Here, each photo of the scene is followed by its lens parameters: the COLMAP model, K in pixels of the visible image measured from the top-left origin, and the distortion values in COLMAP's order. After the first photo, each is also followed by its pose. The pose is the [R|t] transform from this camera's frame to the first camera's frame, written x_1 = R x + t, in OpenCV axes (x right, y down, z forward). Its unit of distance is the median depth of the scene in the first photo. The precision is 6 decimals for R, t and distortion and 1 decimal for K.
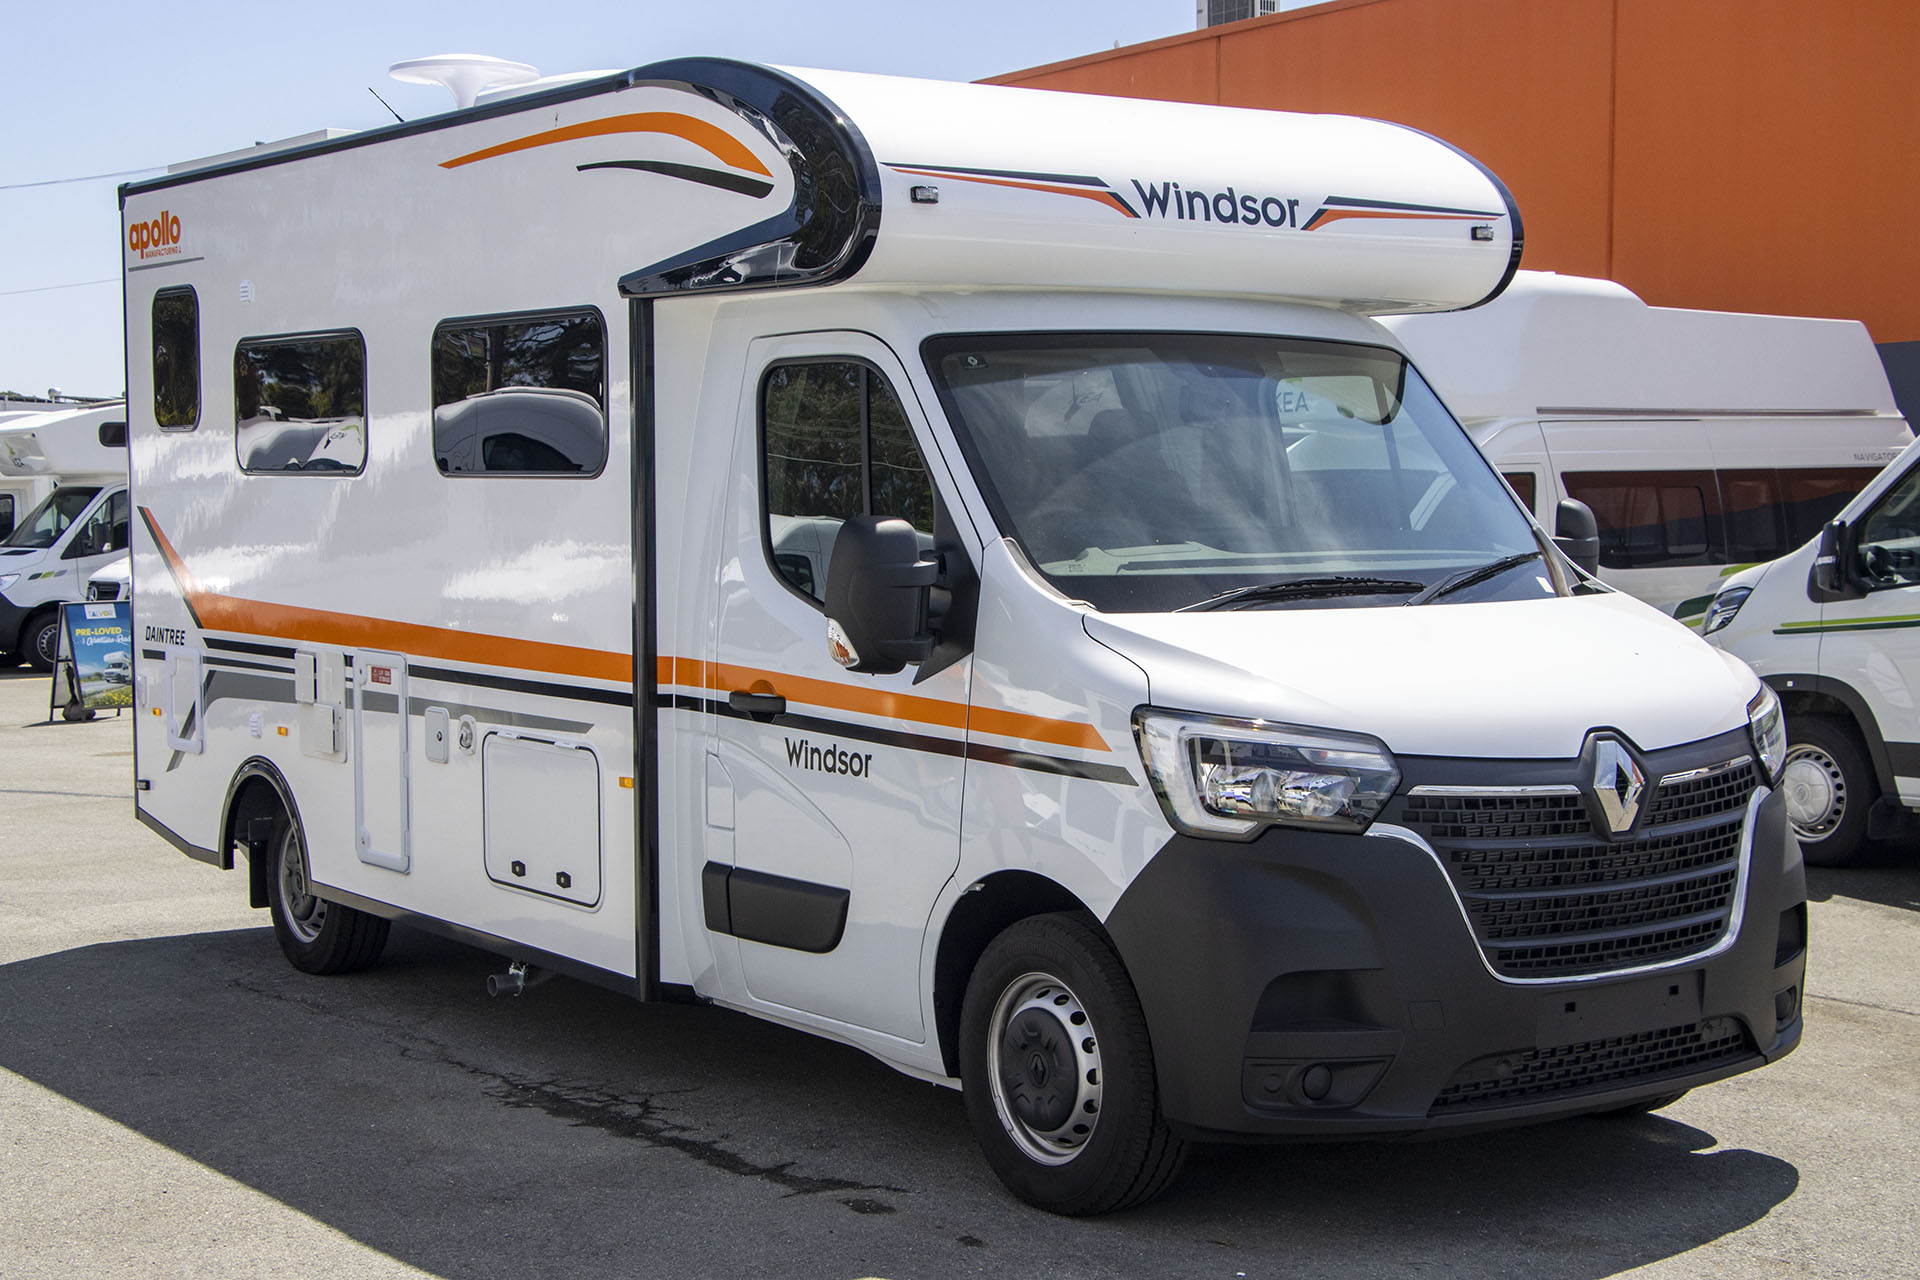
lens RADIAL K [[2915.9, 0, 960.0], [0, 2915.9, 640.0], [0, 0, 1]] dist [-0.114135, 0.114565]
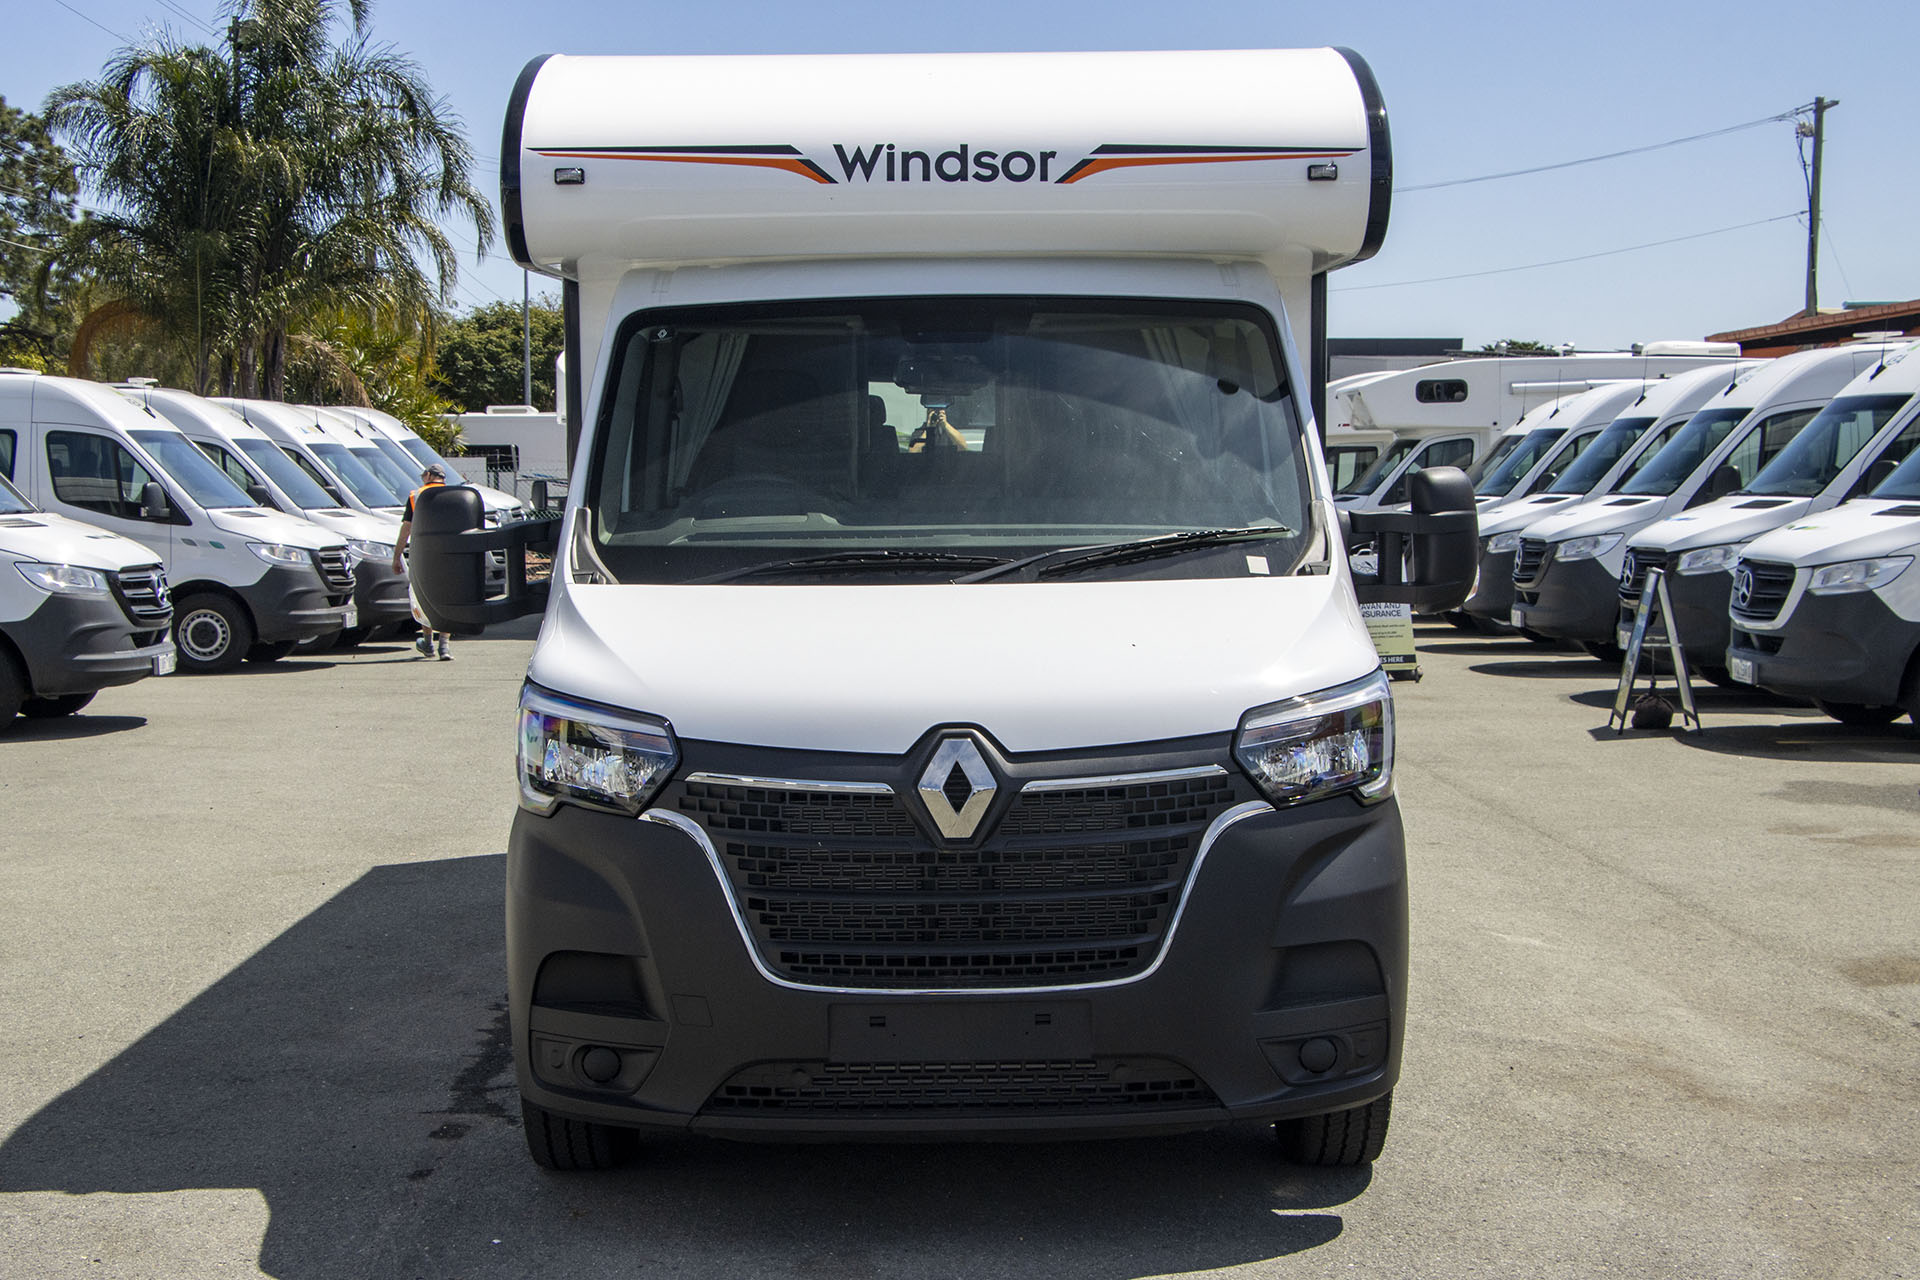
lens RADIAL K [[2915.9, 0, 960.0], [0, 2915.9, 640.0], [0, 0, 1]] dist [-0.114135, 0.114565]
pose [[0.826053, 0.036706, -0.562397, 0.651941], [-0.025687, 0.999292, 0.027492, -0.019183], [0.563007, -0.008264, 0.826410, 0.211019]]
